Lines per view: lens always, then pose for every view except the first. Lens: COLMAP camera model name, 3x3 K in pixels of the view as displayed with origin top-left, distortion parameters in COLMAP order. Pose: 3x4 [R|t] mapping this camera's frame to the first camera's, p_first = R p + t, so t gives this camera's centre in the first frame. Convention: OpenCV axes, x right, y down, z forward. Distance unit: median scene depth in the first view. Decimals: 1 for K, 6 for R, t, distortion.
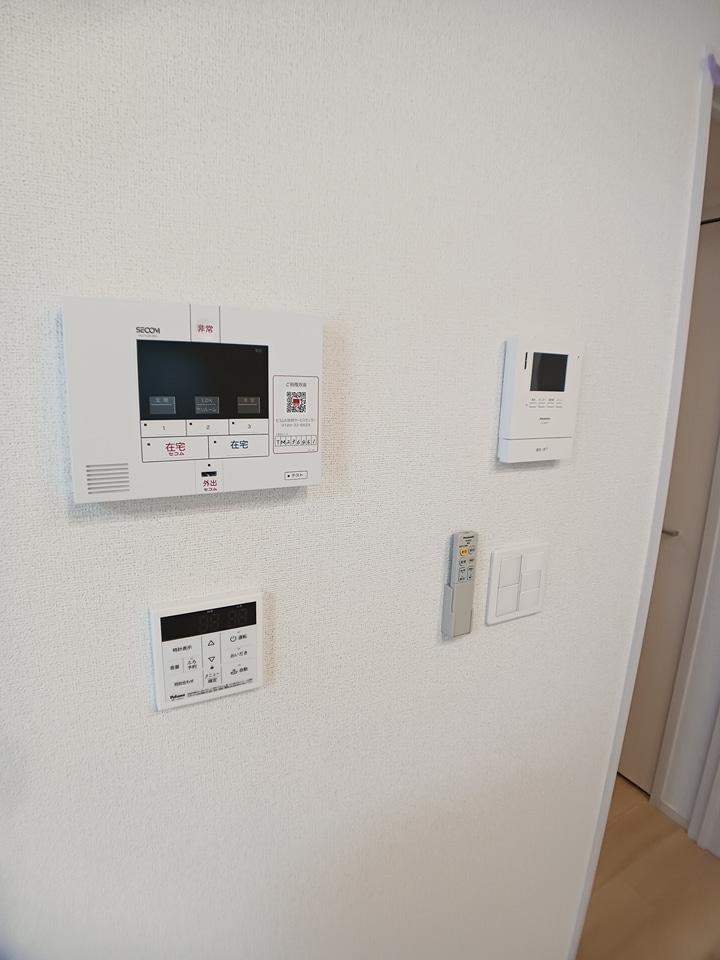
lens RADIAL K [[524.1, 0, 364.6], [0, 524.1, 485.4], [0, 0, 1]] dist [-0.065727, -0.000490]
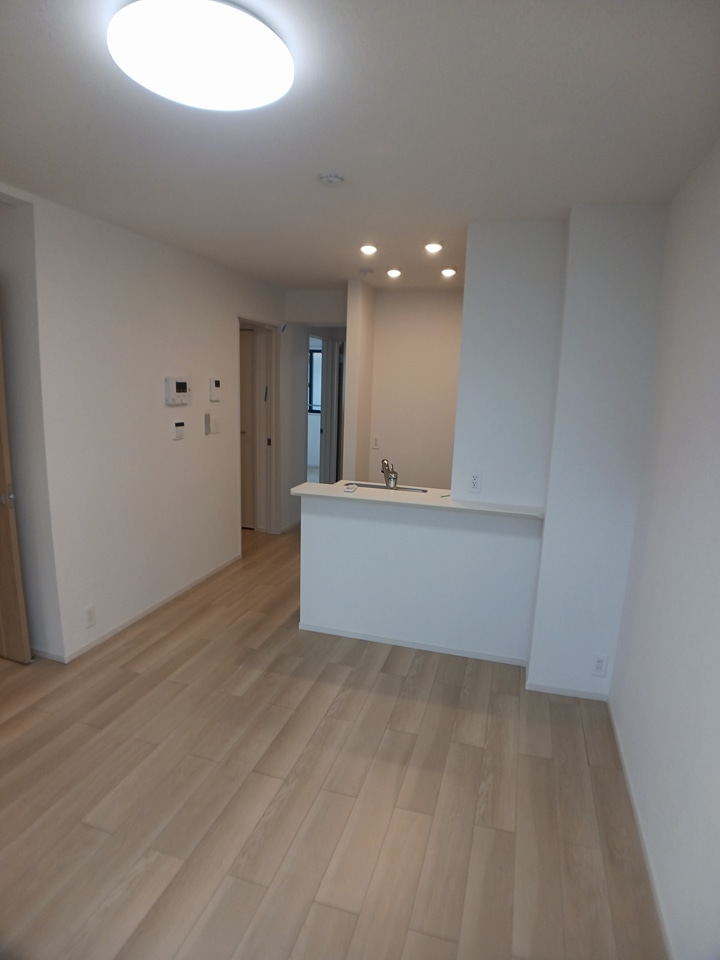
lens RADIAL K [[524.1, 0, 364.6], [0, 524.1, 485.4], [0, 0, 1]] dist [-0.065727, -0.000490]
pose [[0.713818, -0.146142, 0.684913, -3.419658], [0.133651, 0.988438, 0.071614, 0.917431], [-0.687460, 0.040420, 0.725097, -5.591393]]
